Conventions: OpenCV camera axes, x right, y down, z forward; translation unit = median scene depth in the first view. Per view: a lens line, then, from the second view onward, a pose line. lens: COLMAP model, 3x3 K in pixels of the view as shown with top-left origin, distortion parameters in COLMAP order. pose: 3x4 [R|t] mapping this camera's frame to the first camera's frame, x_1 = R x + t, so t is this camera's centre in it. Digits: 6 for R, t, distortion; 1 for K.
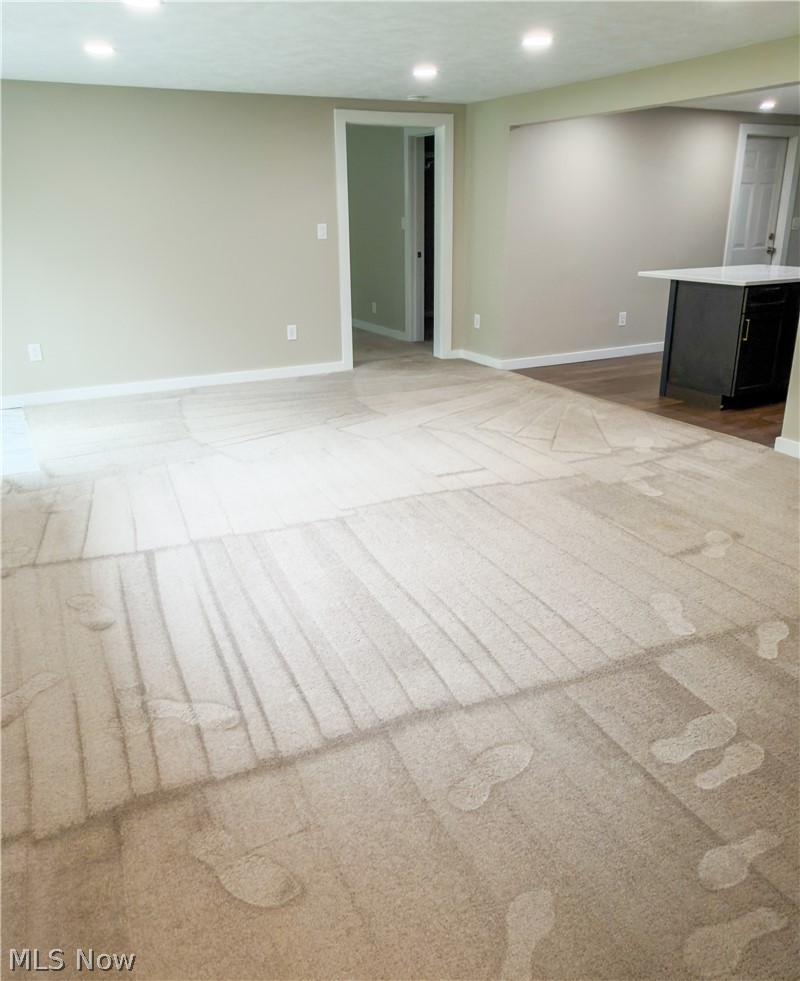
lens RADIAL K [[795.5, 0, 400.0], [0, 795.5, 490.5], [0, 0, 1]] dist [-0.015579, -0.002941]
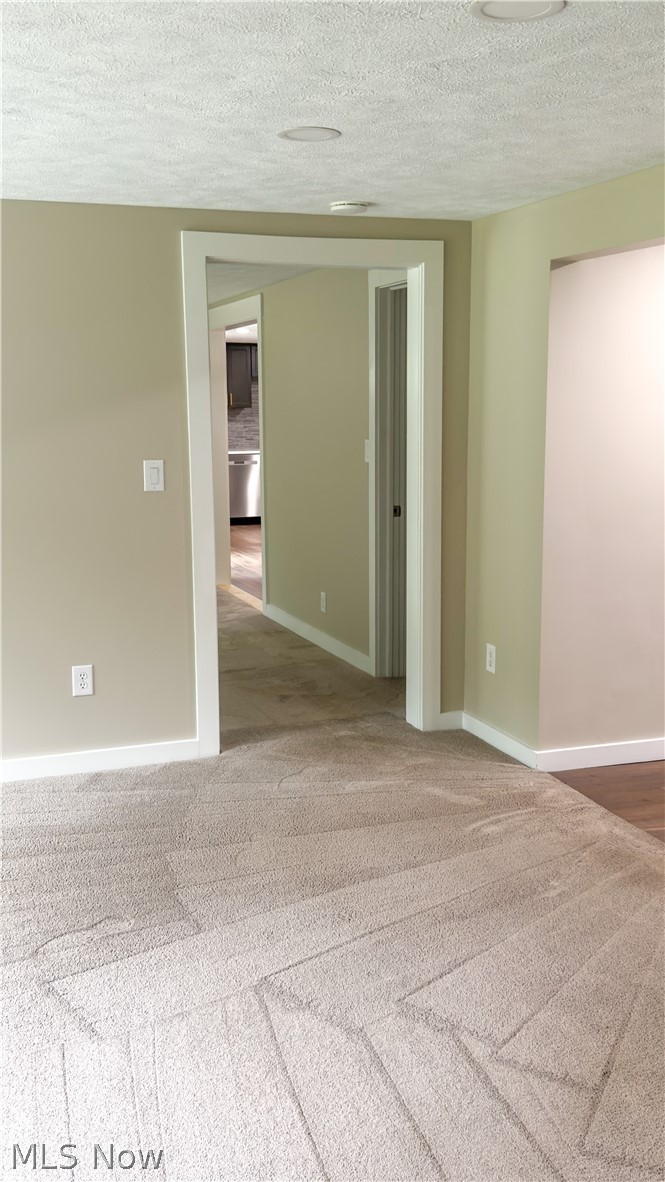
lens RADIAL K [[1193.2, 0, 332.5], [0, 1193.2, 591.0], [0, 0, 1]] dist [0.099301, -0.023791]
pose [[0.990219, 0.027209, -0.136844, 0.107011], [-0.050717, 0.983901, -0.171365, -0.135826], [0.129978, 0.176629, 0.975658, 0.313083]]
